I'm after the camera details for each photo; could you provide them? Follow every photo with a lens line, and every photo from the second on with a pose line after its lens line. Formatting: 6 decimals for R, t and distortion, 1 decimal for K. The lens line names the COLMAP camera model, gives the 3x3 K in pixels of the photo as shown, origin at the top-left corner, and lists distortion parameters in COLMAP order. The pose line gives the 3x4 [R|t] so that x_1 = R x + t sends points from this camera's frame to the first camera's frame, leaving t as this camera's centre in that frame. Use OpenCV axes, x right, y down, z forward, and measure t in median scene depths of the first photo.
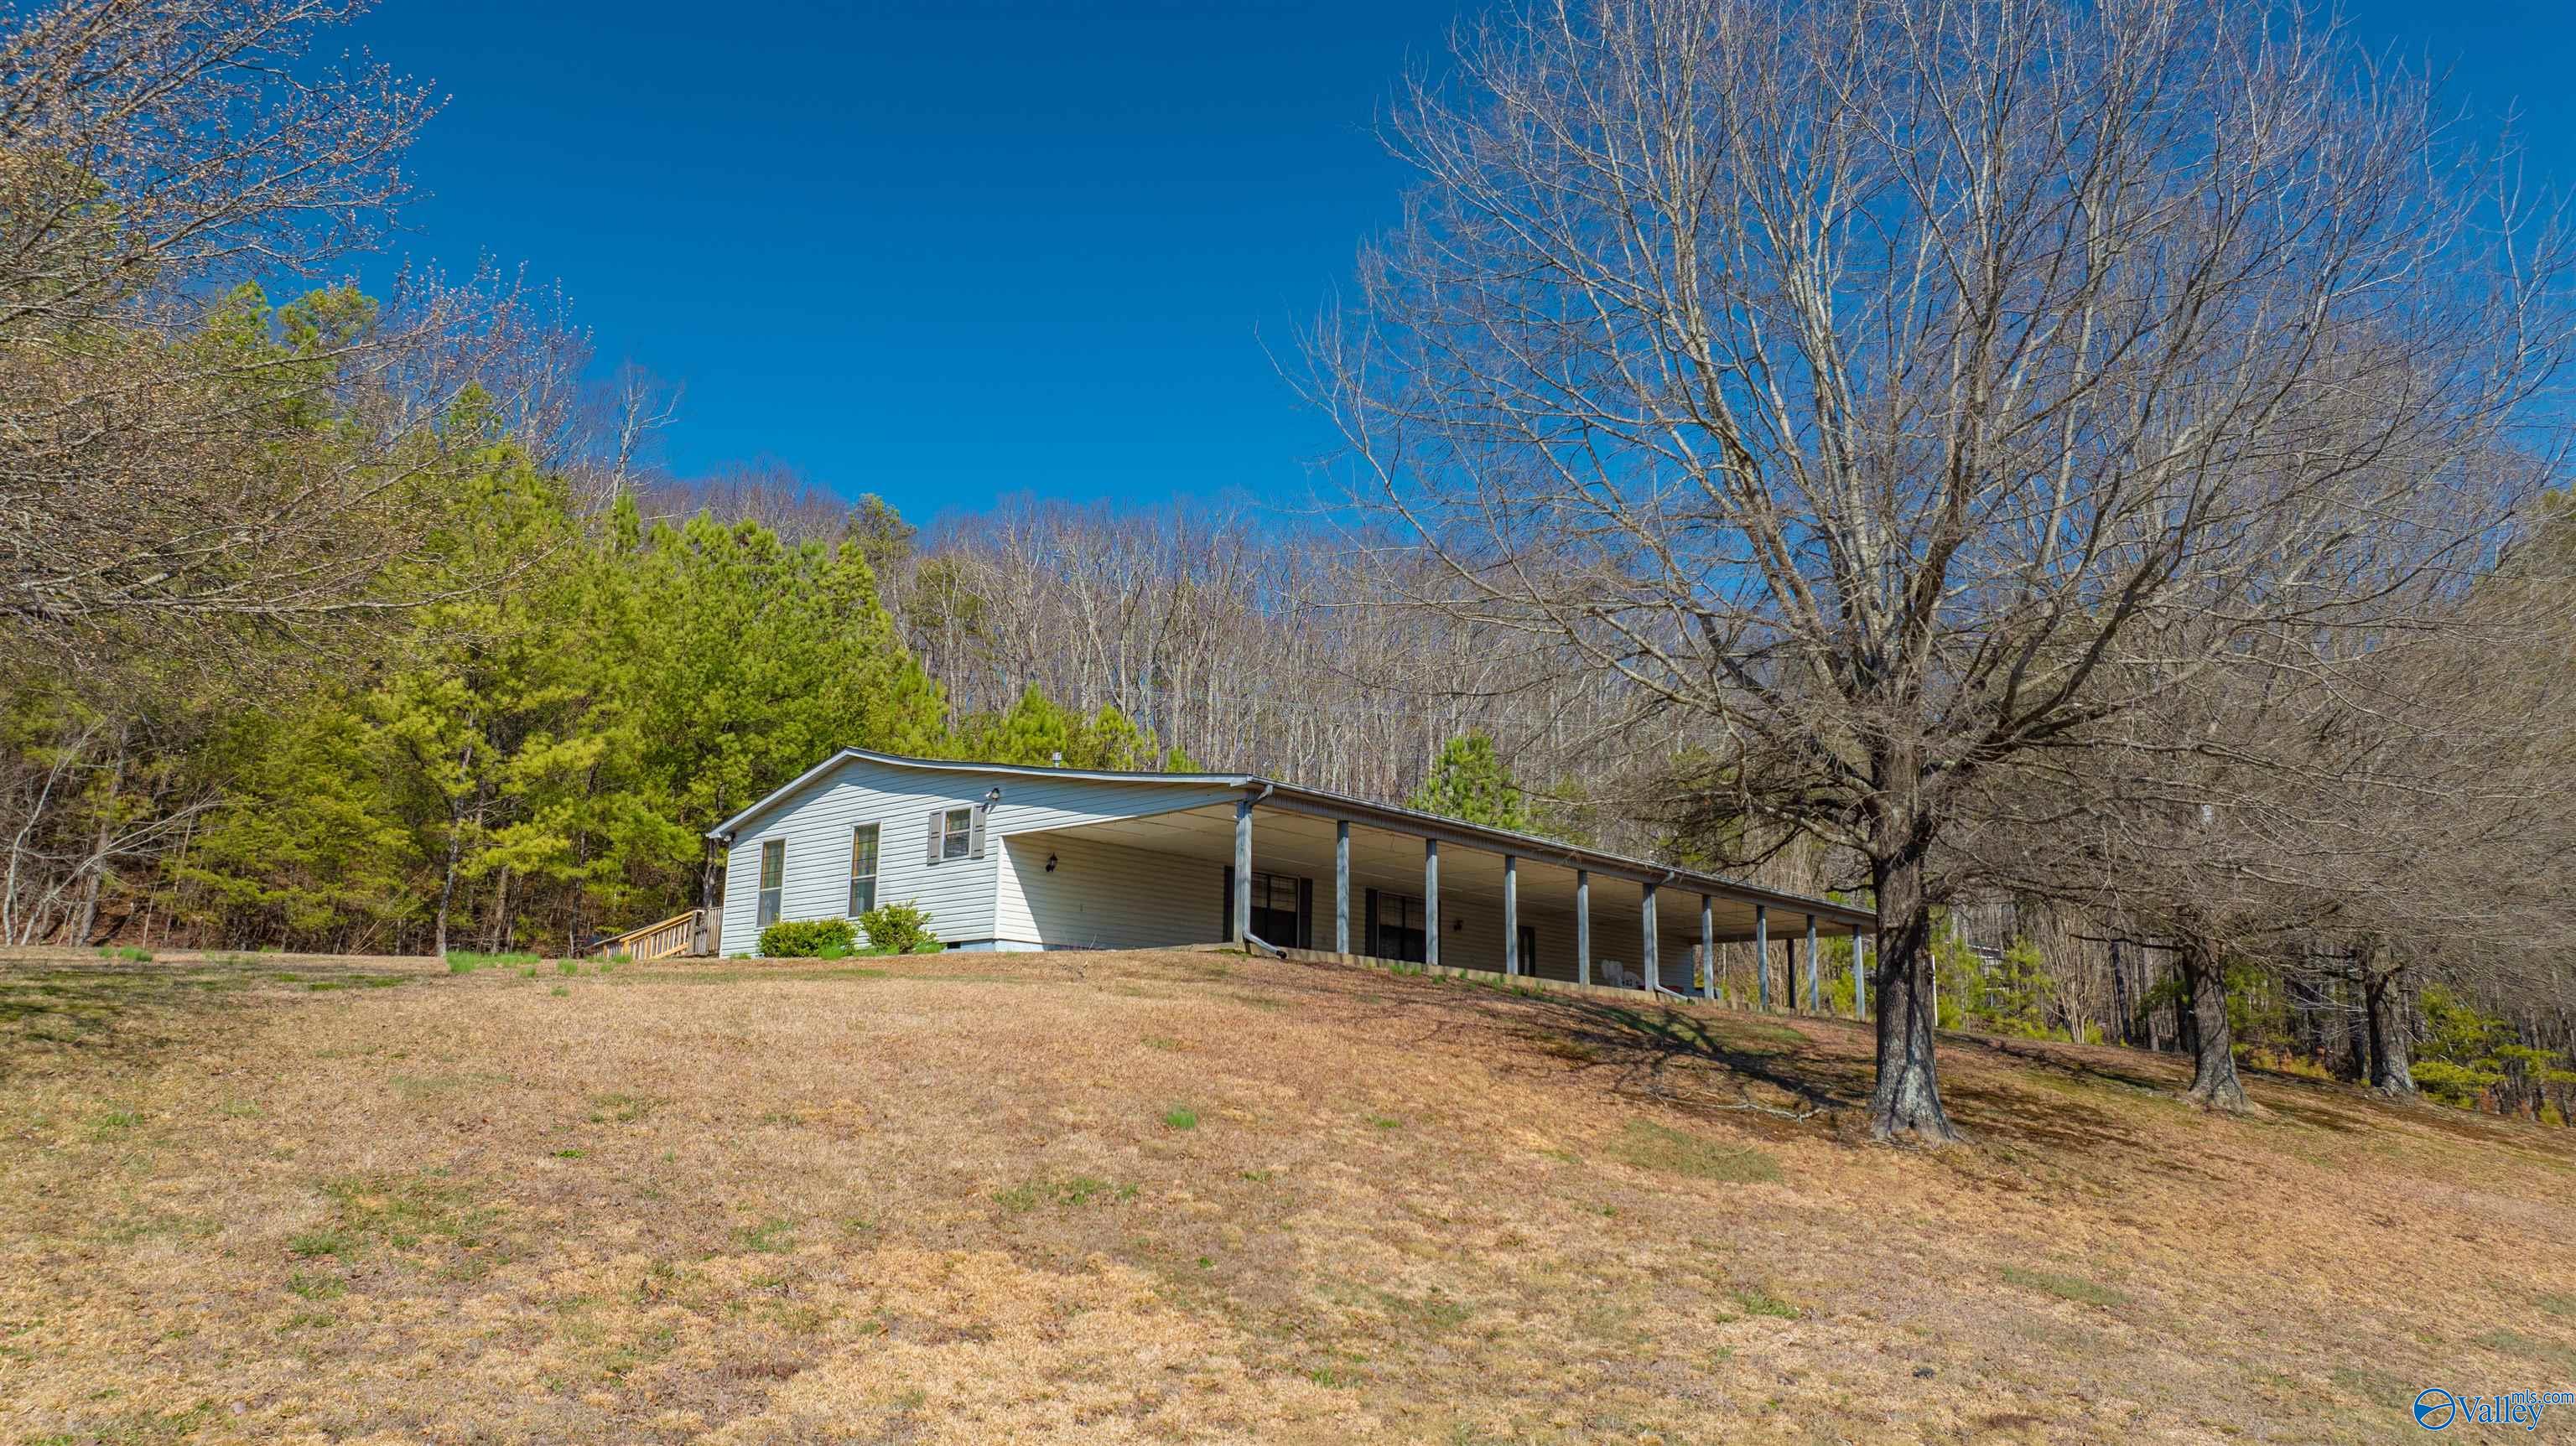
lens RADIAL K [[1859.1, 0, 1236.2], [0, 1859.1, 676.3], [0, 0, 1]] dist [0.061375, -0.001039]
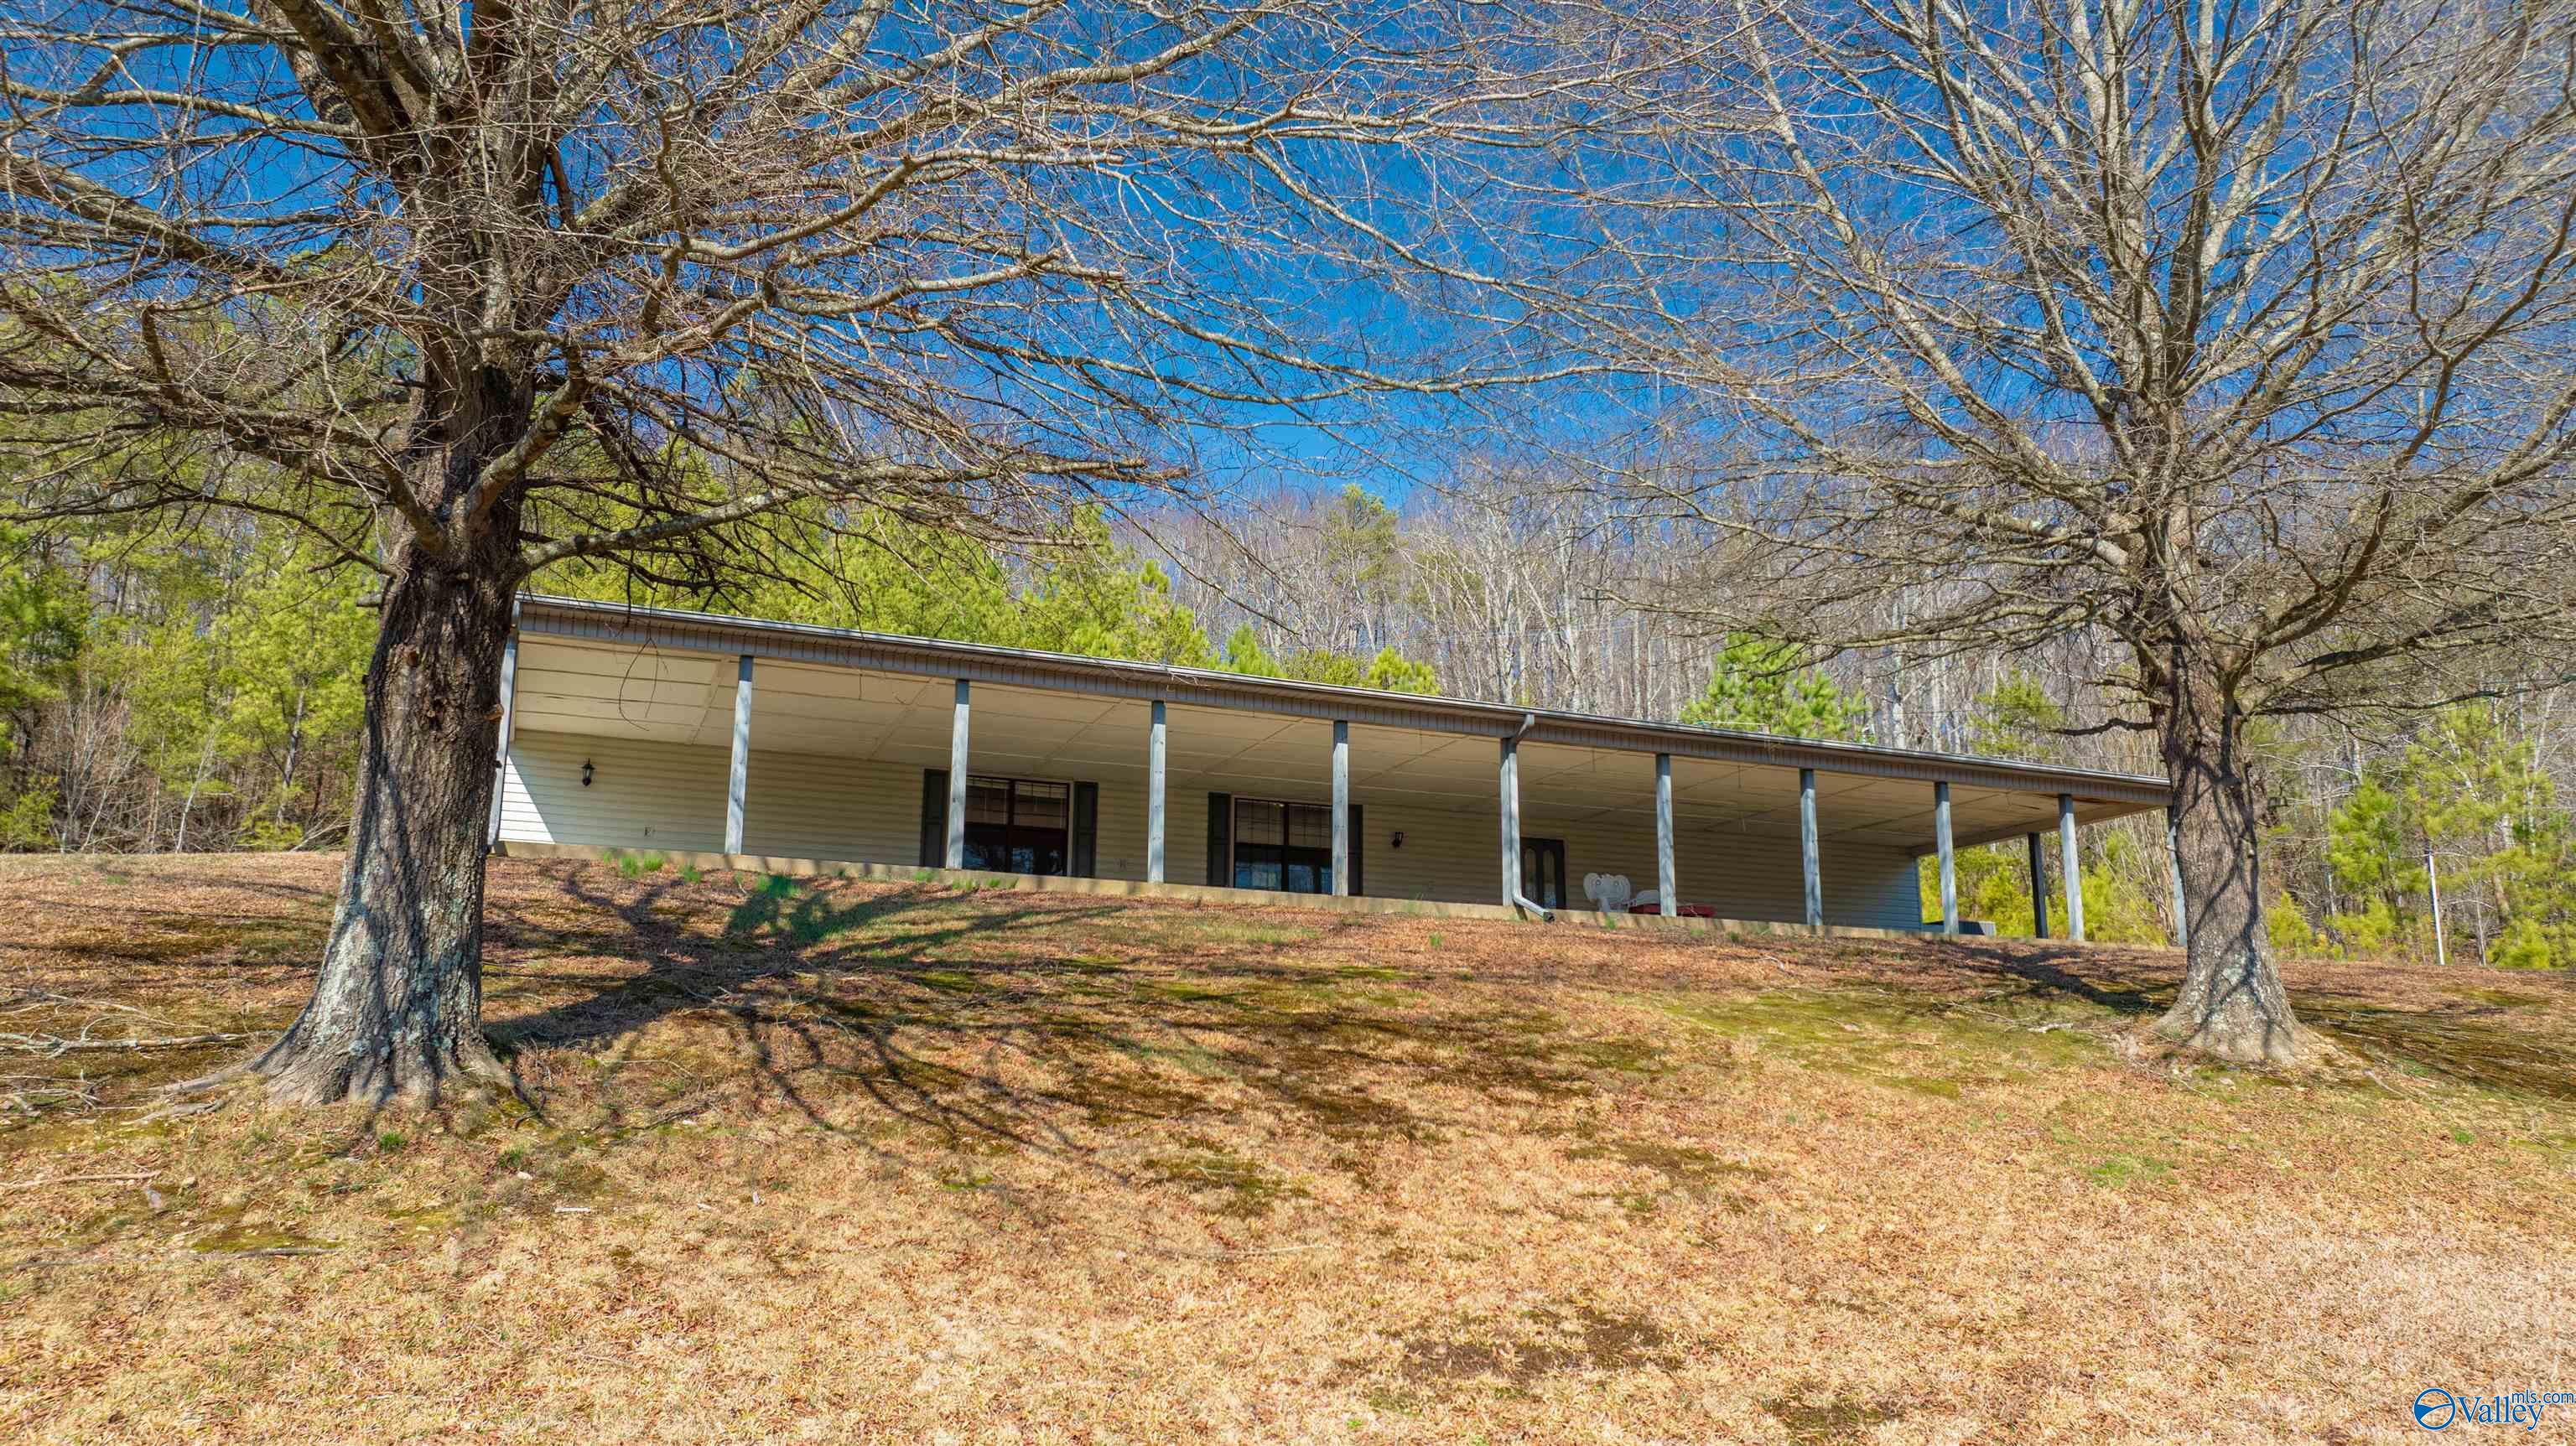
lens RADIAL K [[1793.9, 0, 1288.0], [0, 1793.9, 723.0], [0, 0, 1]] dist [-0.044694, 0.060013]
pose [[0.913767, -0.099432, -0.393883, 0.359903], [0.102881, 0.994616, -0.012409, 0.097206], [0.392996, -0.029184, 0.919077, 0.379064]]
